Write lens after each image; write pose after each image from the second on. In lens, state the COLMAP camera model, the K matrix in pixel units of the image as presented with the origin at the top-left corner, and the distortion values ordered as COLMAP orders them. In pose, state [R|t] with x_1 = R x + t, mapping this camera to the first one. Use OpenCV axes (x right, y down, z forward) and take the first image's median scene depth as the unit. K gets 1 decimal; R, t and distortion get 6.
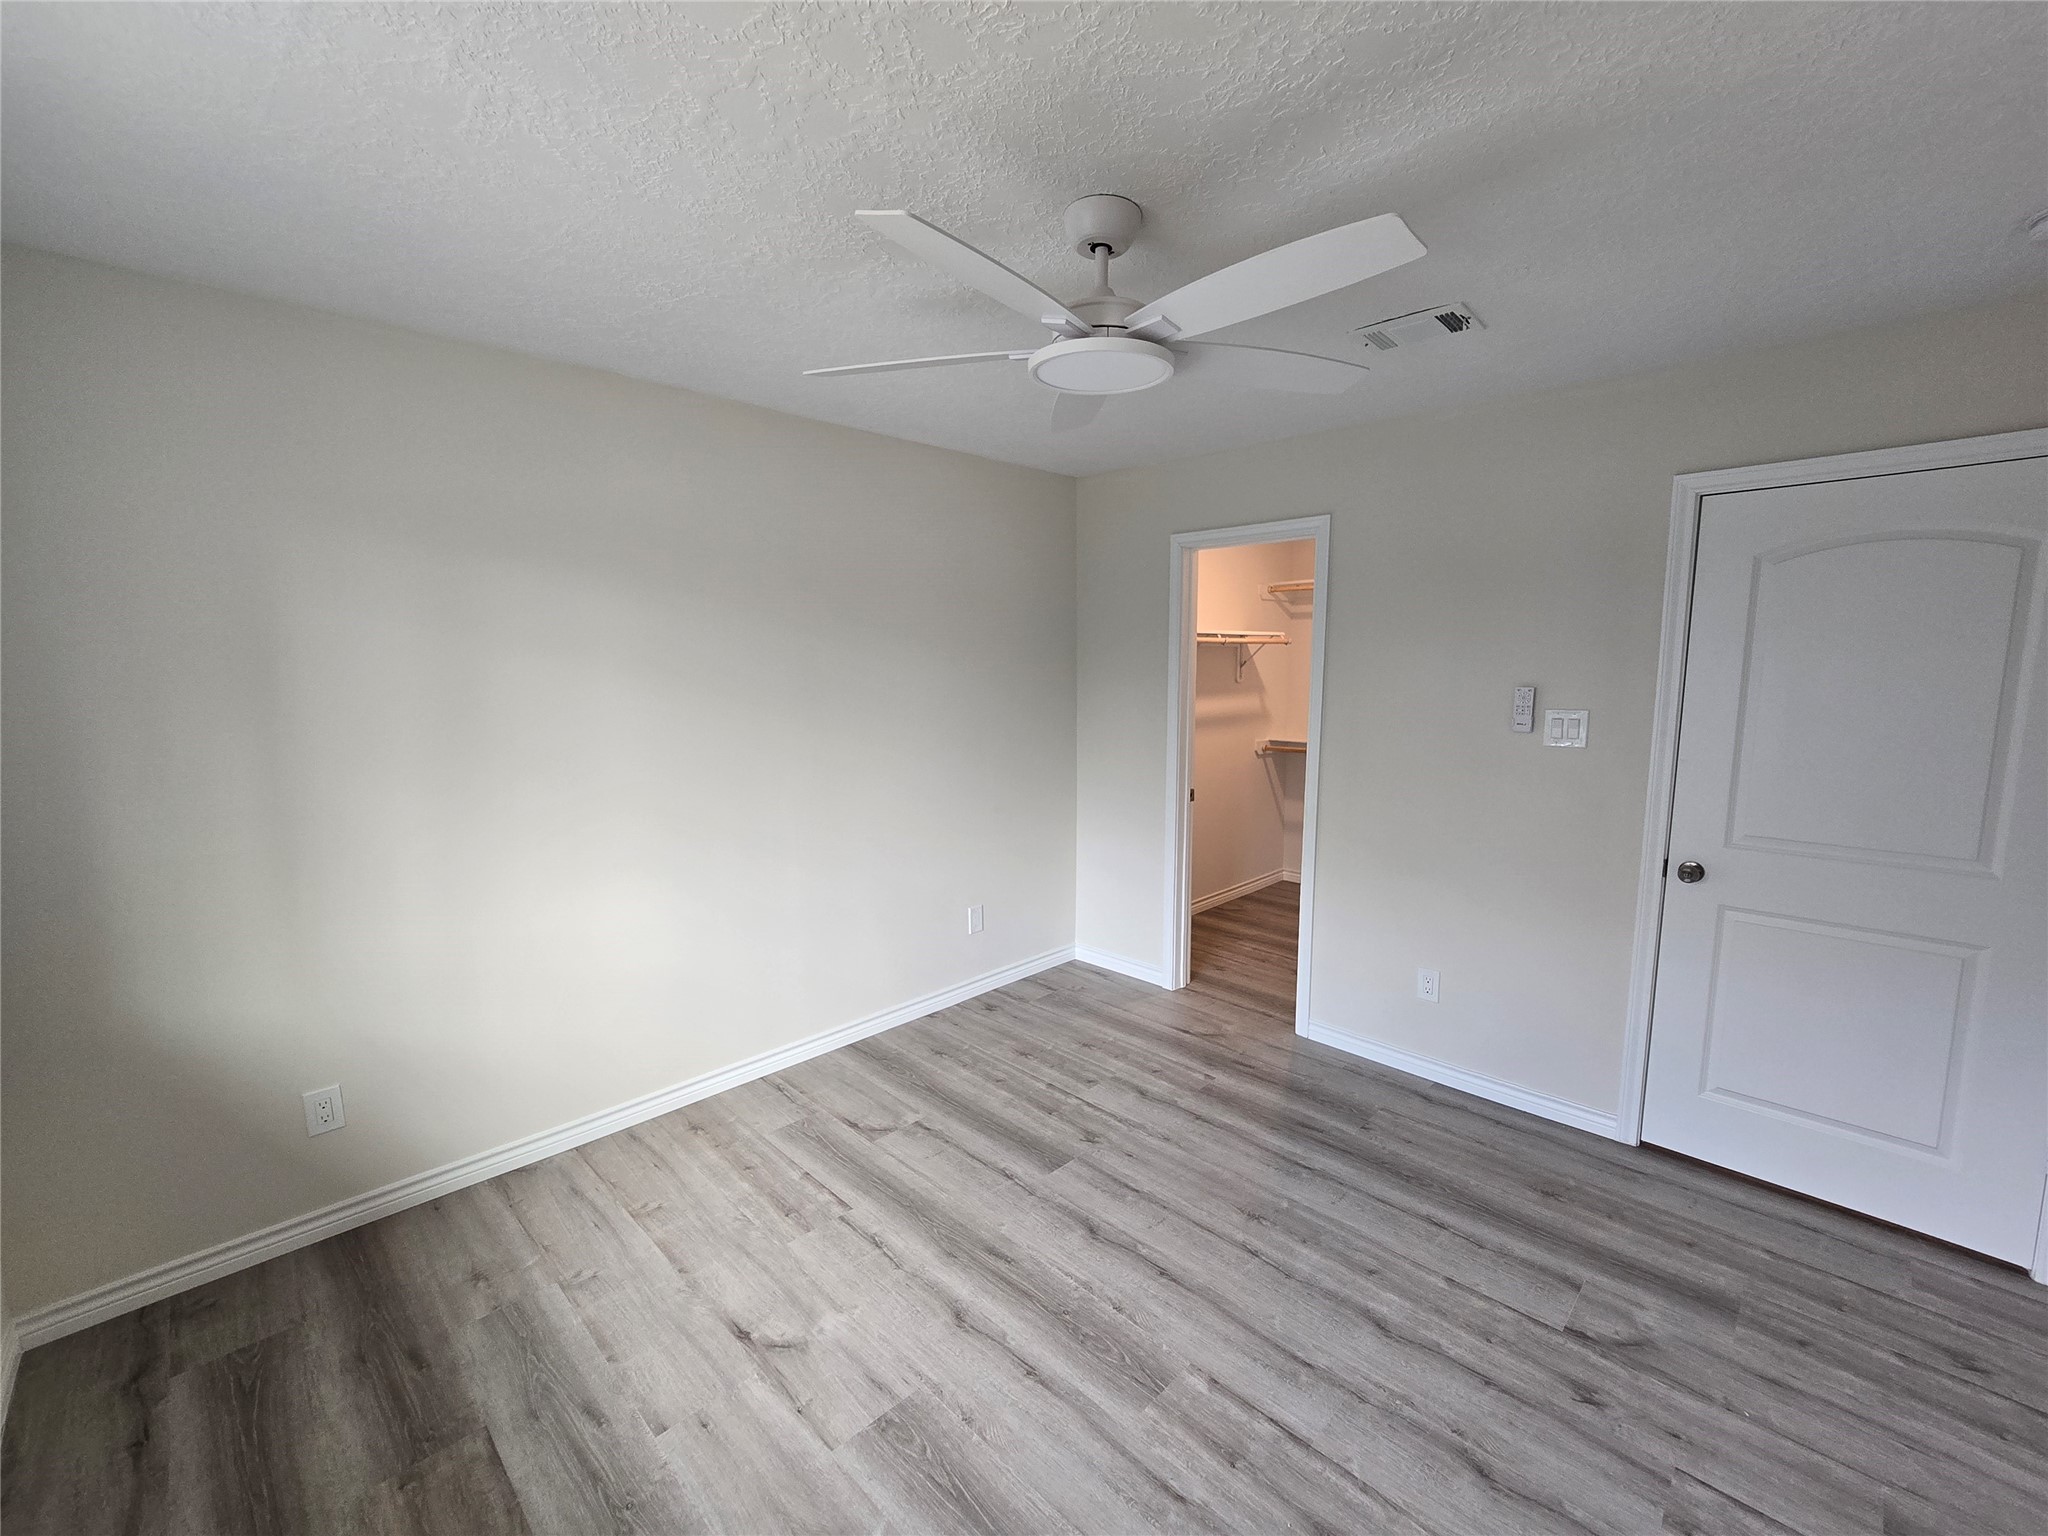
lens RADIAL K [[839.9, 0, 1024.0], [0, 839.9, 768.0], [0, 0, 1]] dist [0.000211, -0.000230]
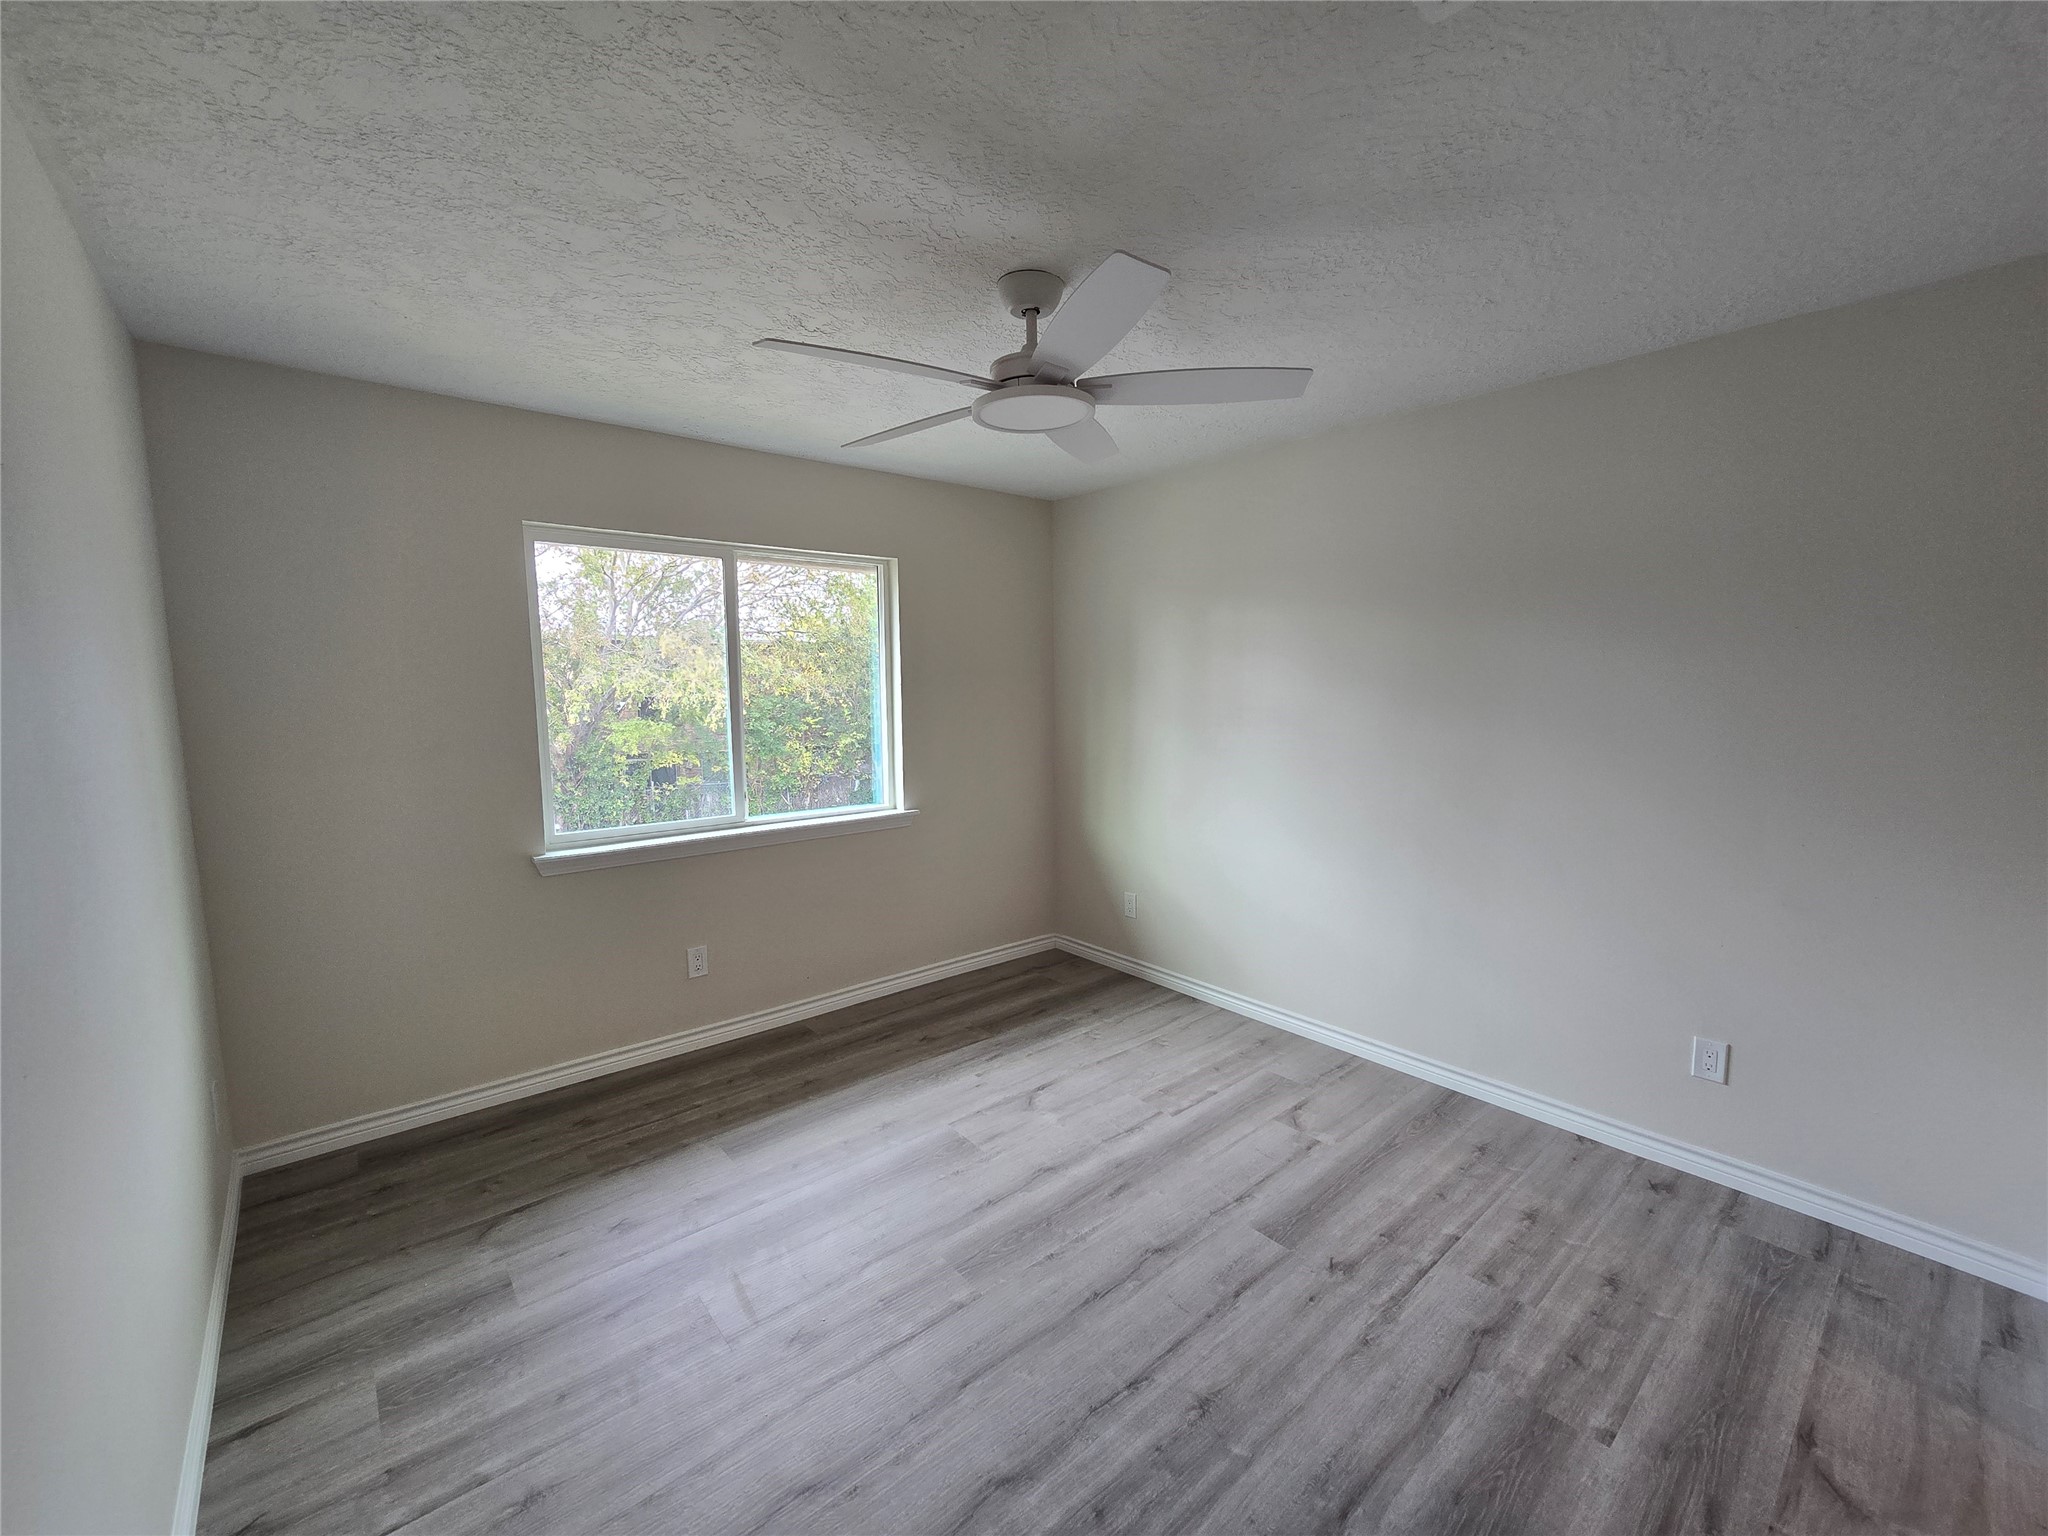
lens RADIAL K [[839.9, 0, 1024.0], [0, 839.9, 768.0], [0, 0, 1]] dist [0.000211, -0.000230]
pose [[-0.078850, 0.112057, -0.990568, 0.897054], [-0.120251, 0.985337, 0.121038, -0.073457], [0.989607, 0.128661, -0.064219, 0.780488]]
